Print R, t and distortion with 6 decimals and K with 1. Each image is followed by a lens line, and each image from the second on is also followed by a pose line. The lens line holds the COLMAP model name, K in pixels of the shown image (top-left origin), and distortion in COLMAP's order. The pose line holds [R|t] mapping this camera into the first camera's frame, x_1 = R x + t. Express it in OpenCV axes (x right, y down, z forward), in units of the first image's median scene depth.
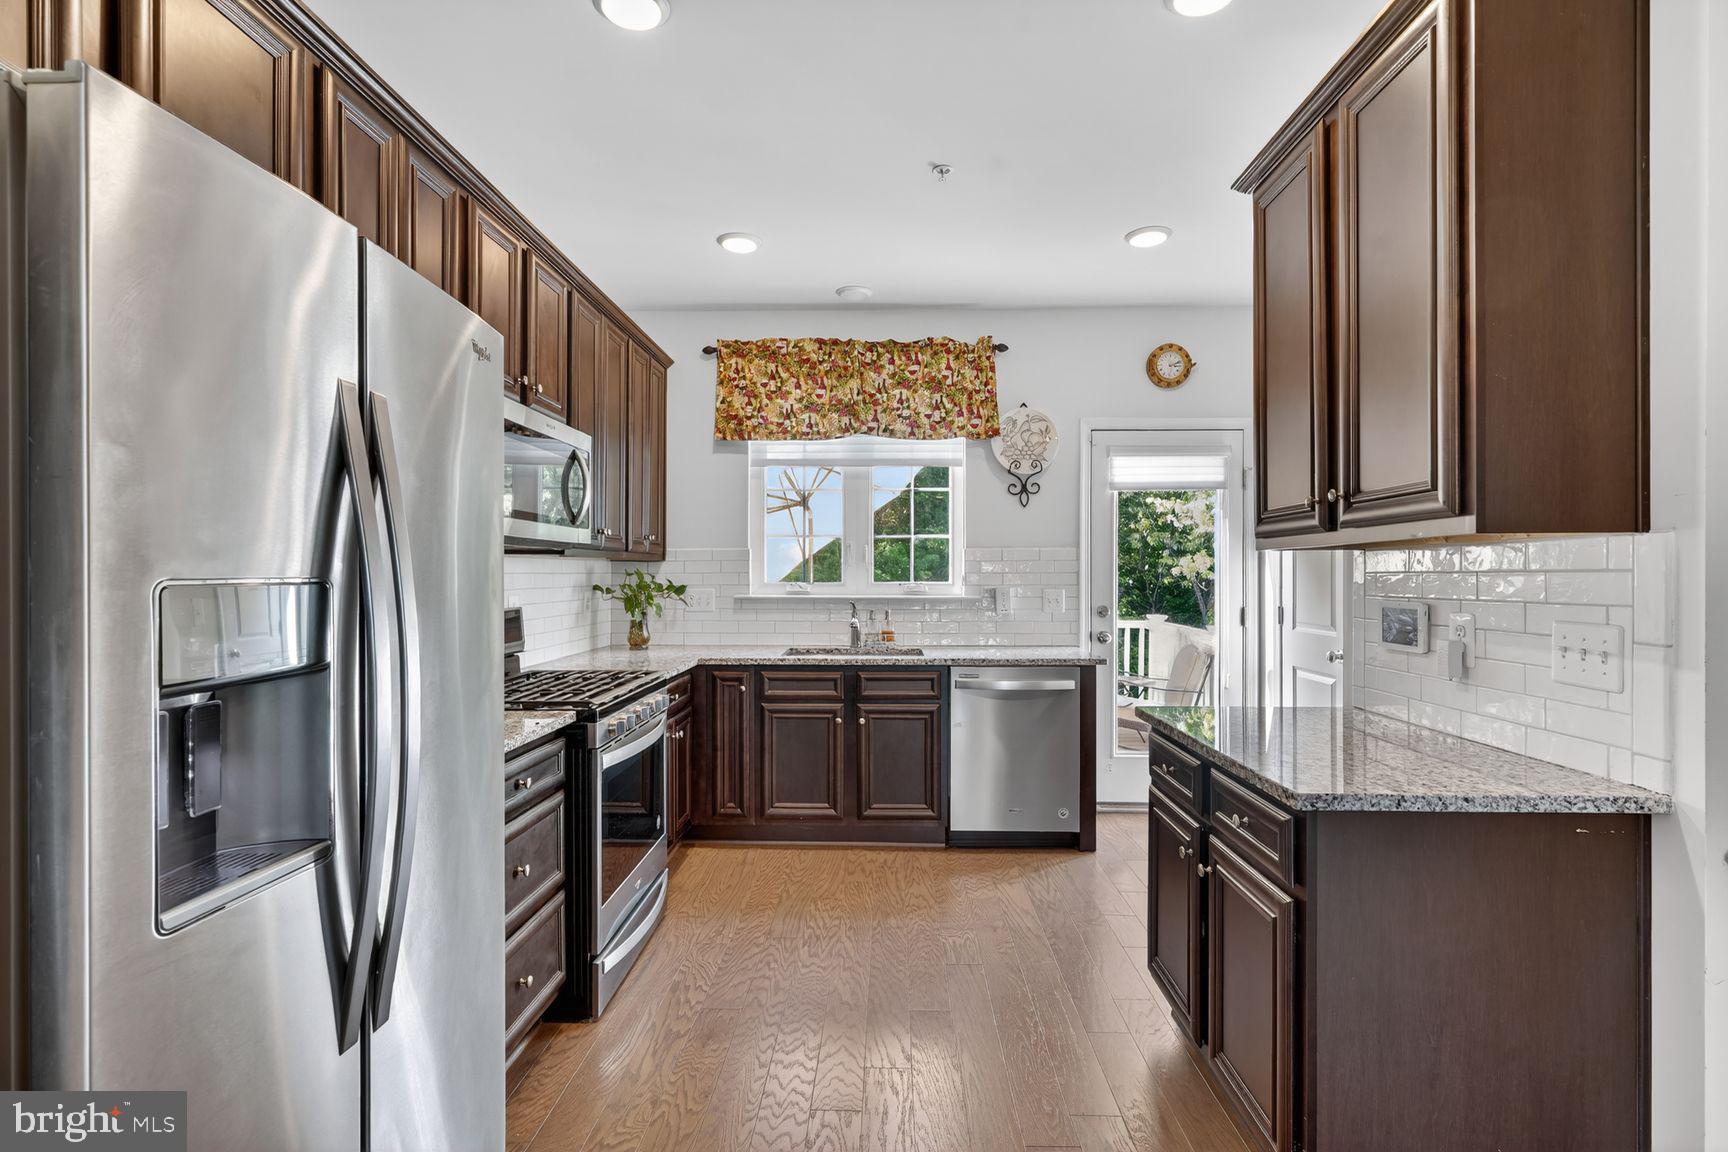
lens RADIAL K [[815.3, 0, 864.0], [0, 815.3, 576.0], [0, 0, 1]] dist [0.001673, 0.000270]
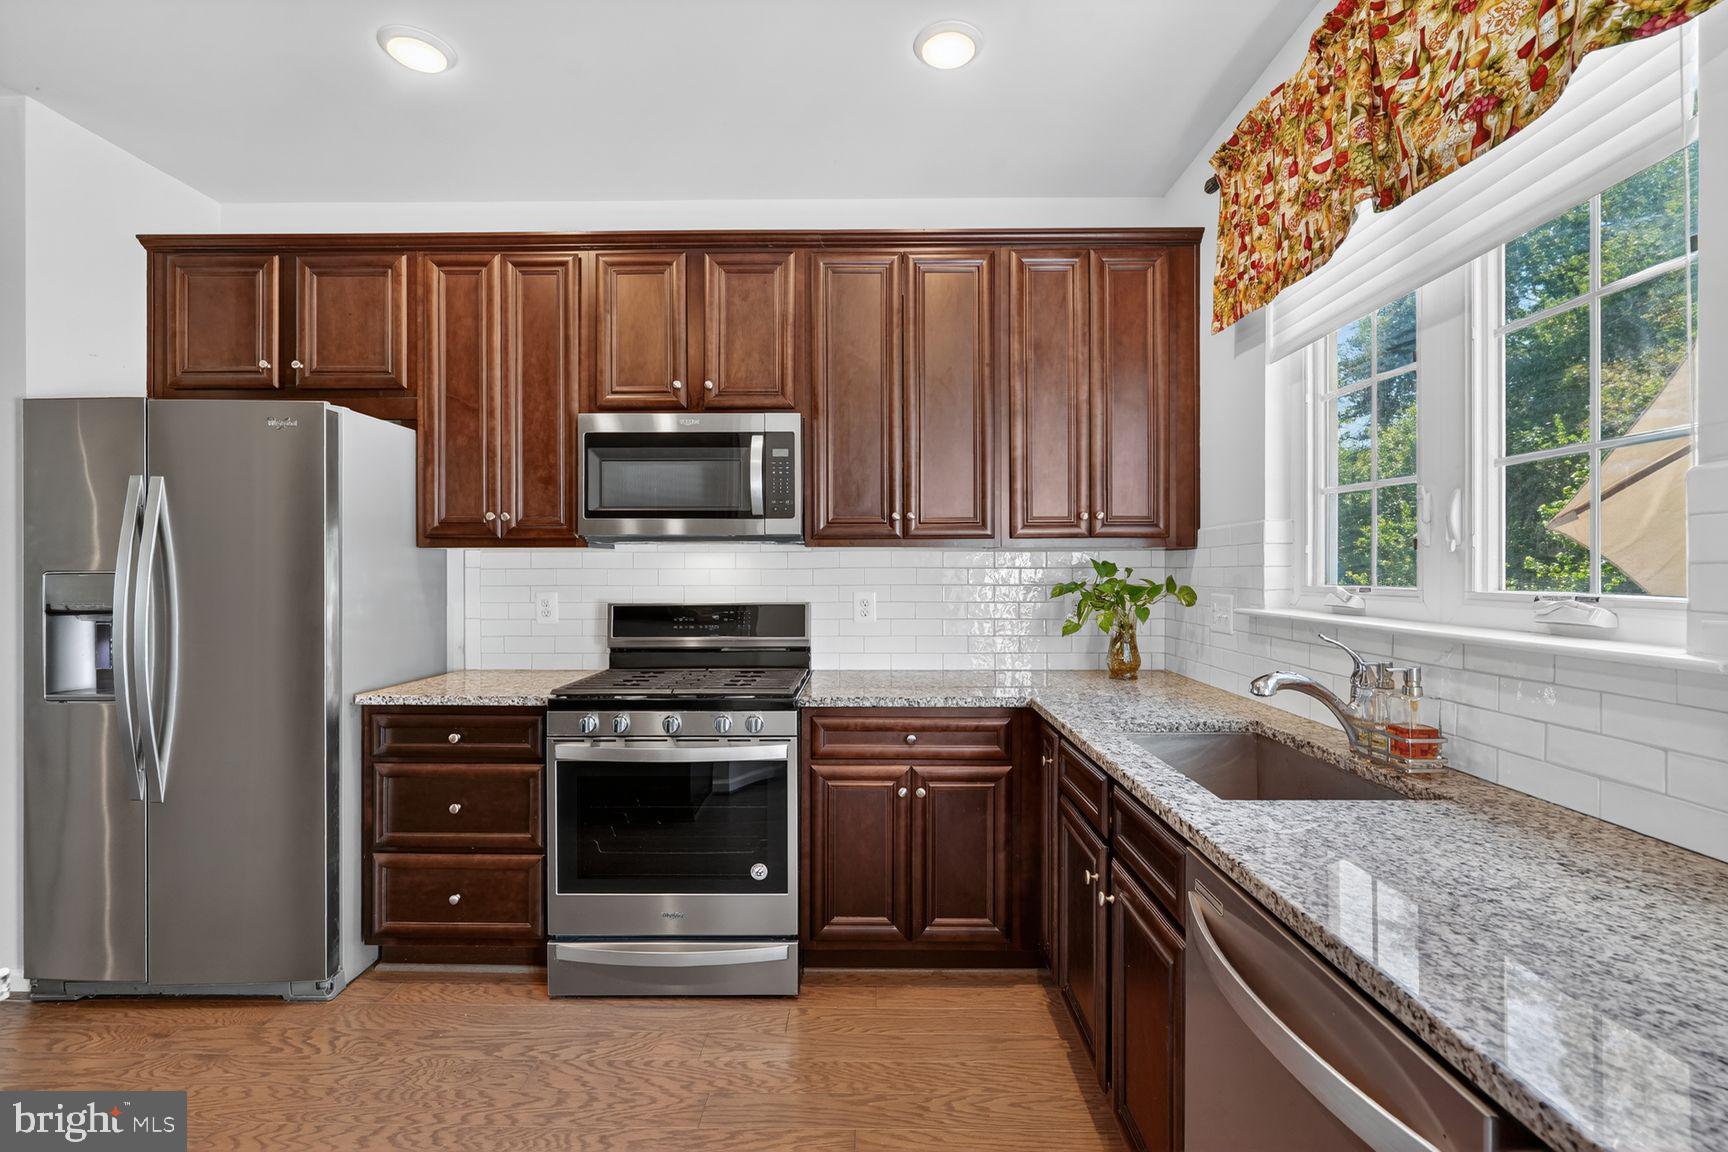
lens RADIAL K [[783.3, 0, 862.9], [0, 783.3, 569.3], [0, 0, 1]] dist [-0.001630, 0.000385]
pose [[0.016679, -0.001515, -0.999860, 0.367534], [-0.002606, 0.999995, -0.001559, -0.000650], [0.999858, 0.002632, 0.016675, 0.748901]]
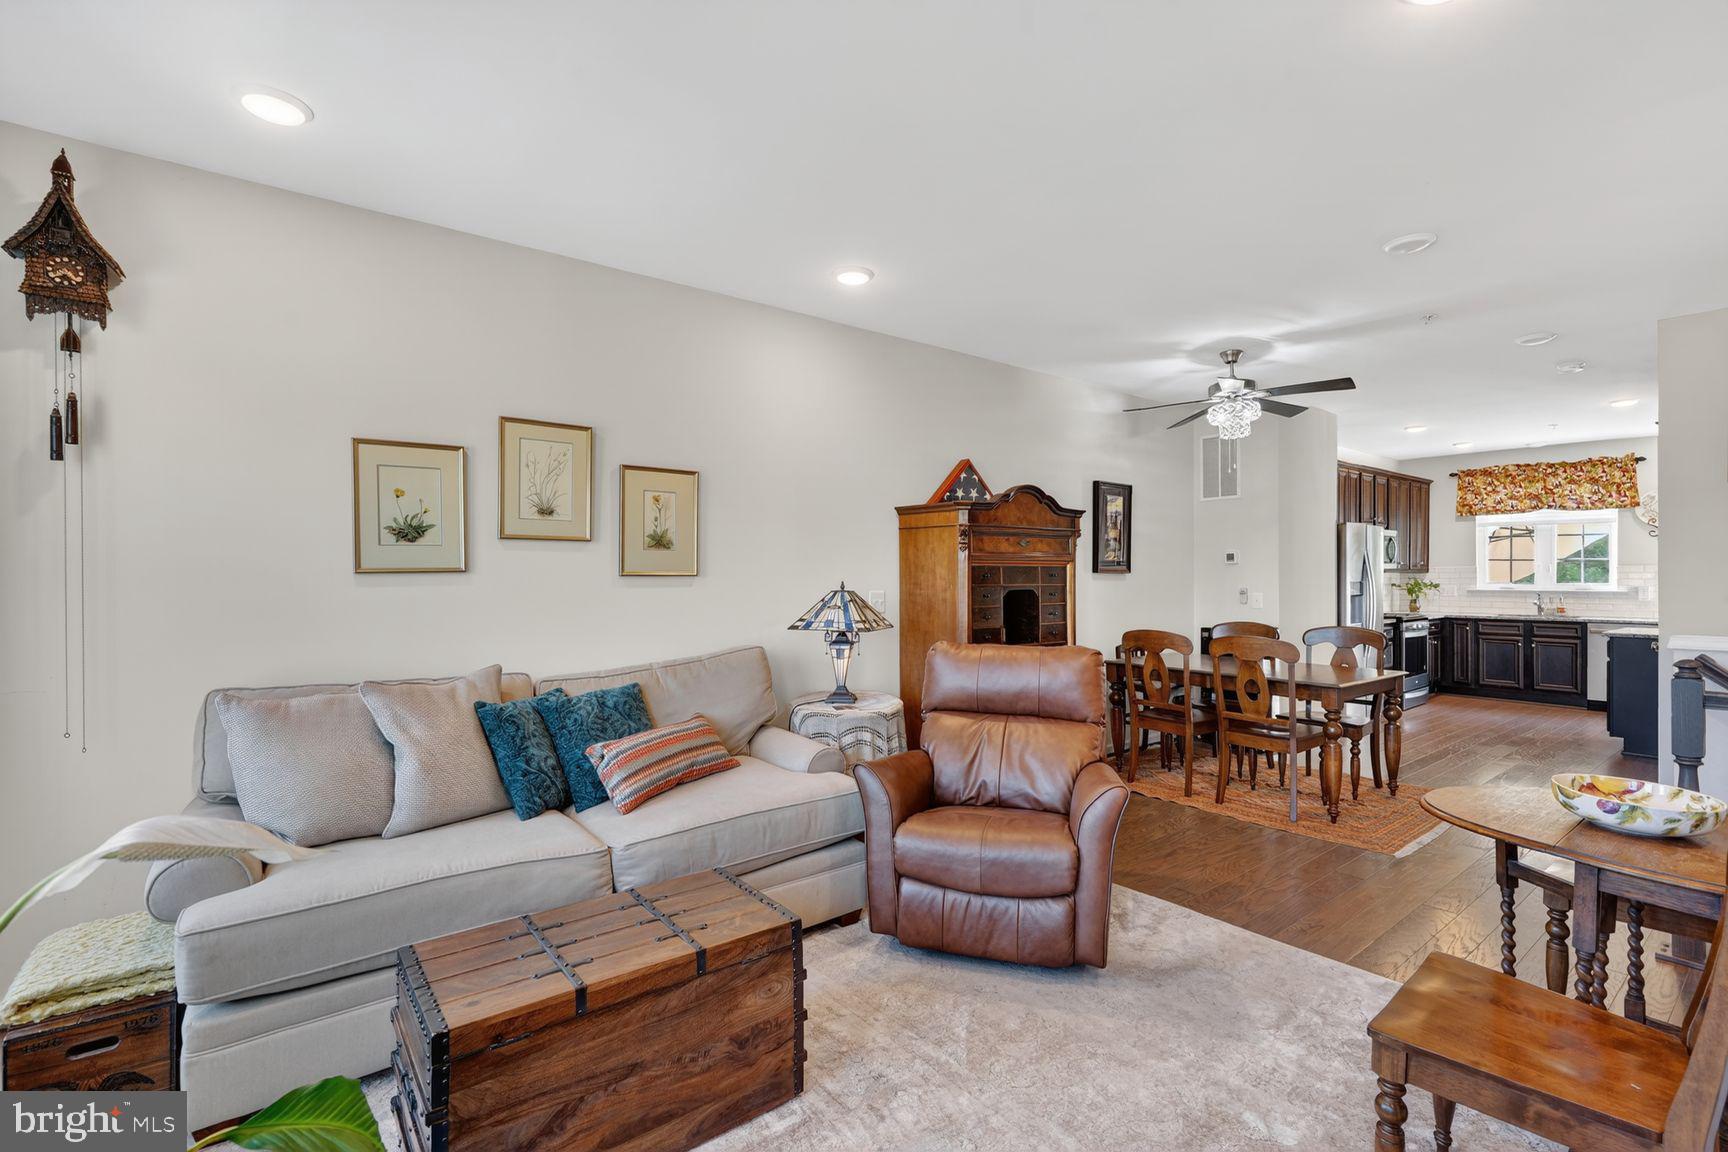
lens RADIAL K [[780.5, 0, 864.0], [0, 780.5, 576.0], [0, 0, 1]] dist [-0.003010, 0.000562]
pose [[0.643331, 0.000626, -0.765588, 0.389761], [0.001164, 0.999998, 0.001796, -0.014531], [0.765587, -0.002046, 0.643329, -1.533574]]
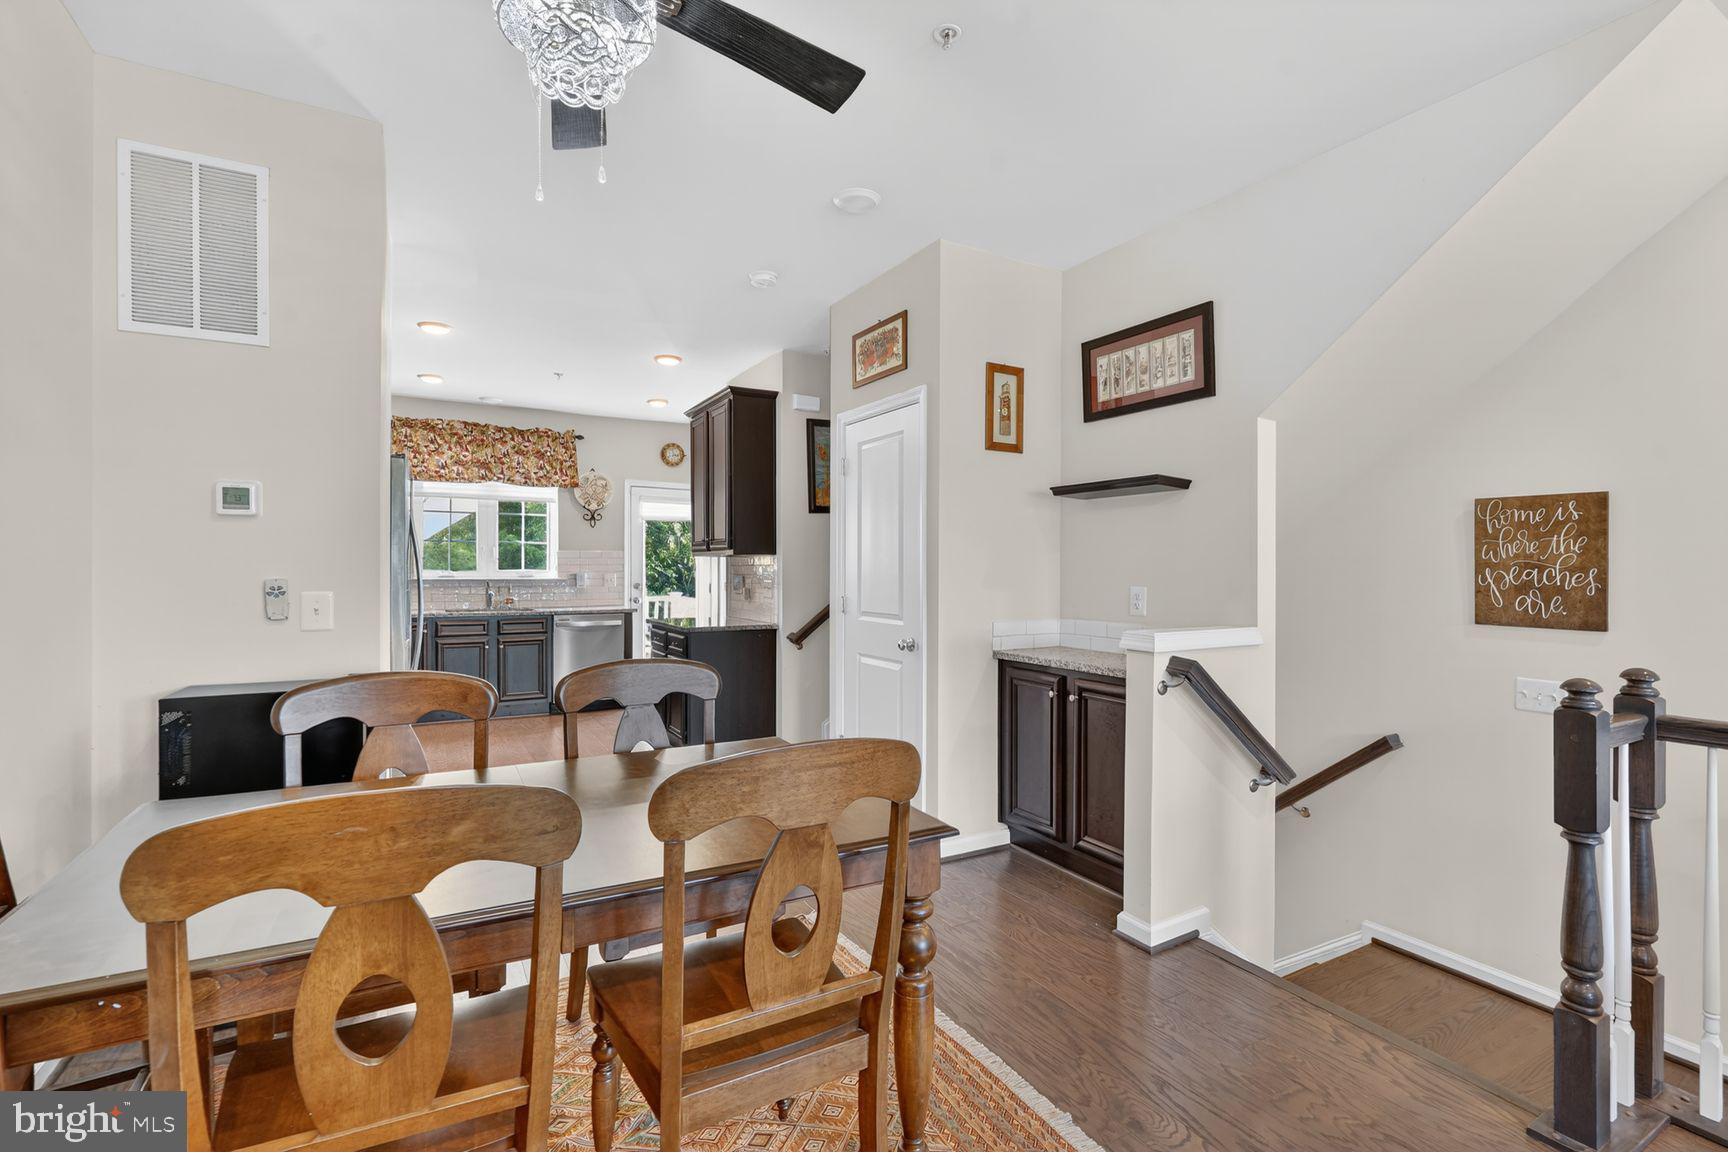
lens RADIAL K [[783.3, 0, 862.9], [0, 783.3, 569.3], [0, 0, 1]] dist [-0.001630, 0.000385]
pose [[0.852551, 0.002828, 0.522636, -0.195304], [-0.004502, 0.999988, 0.001932, 0.000442], [-0.522625, -0.004000, 0.852554, -0.768363]]
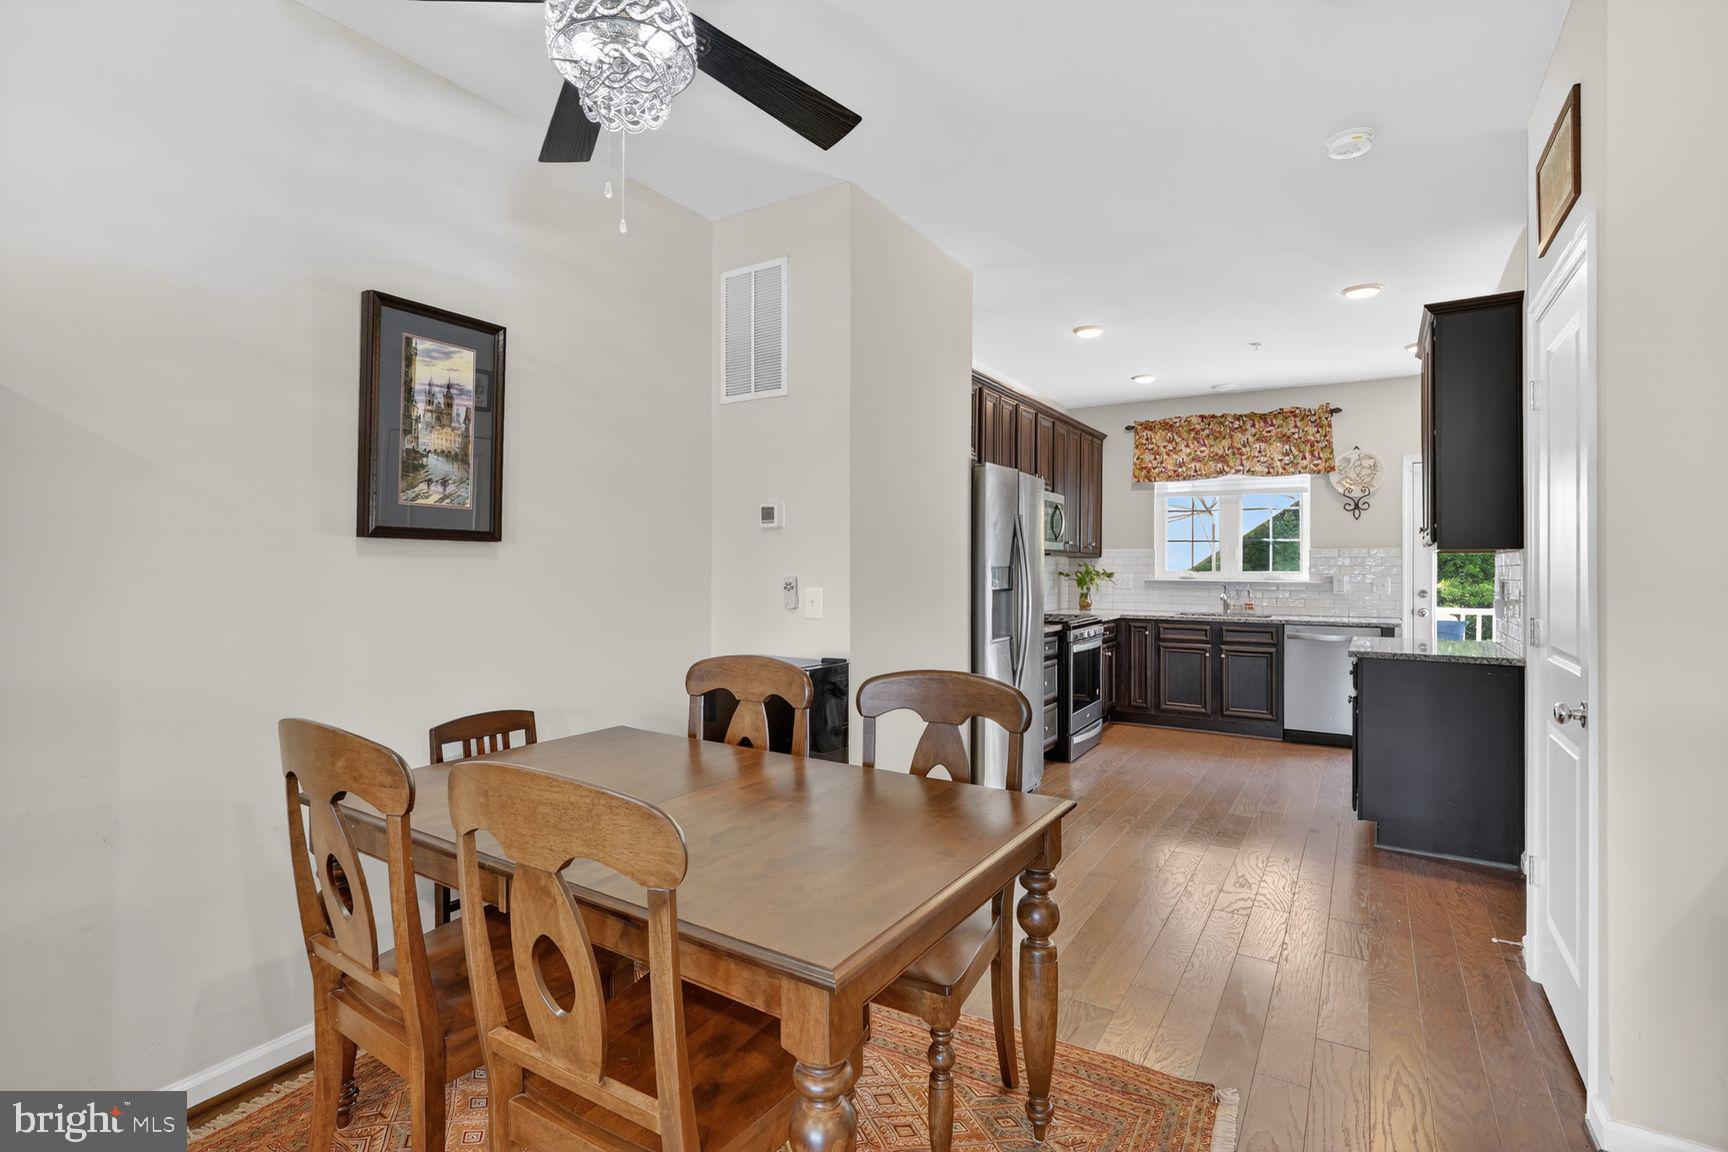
lens RADIAL K [[814.3, 0, 854.2], [0, 814.3, 562.1], [0, 0, 1]] dist [-0.000914, 0.000014]
pose [[0.862225, 0.002117, -0.506520, 0.161711], [-0.004737, 0.999981, -0.003885, -0.000212], [0.506503, 0.005749, 0.862219, -0.680945]]
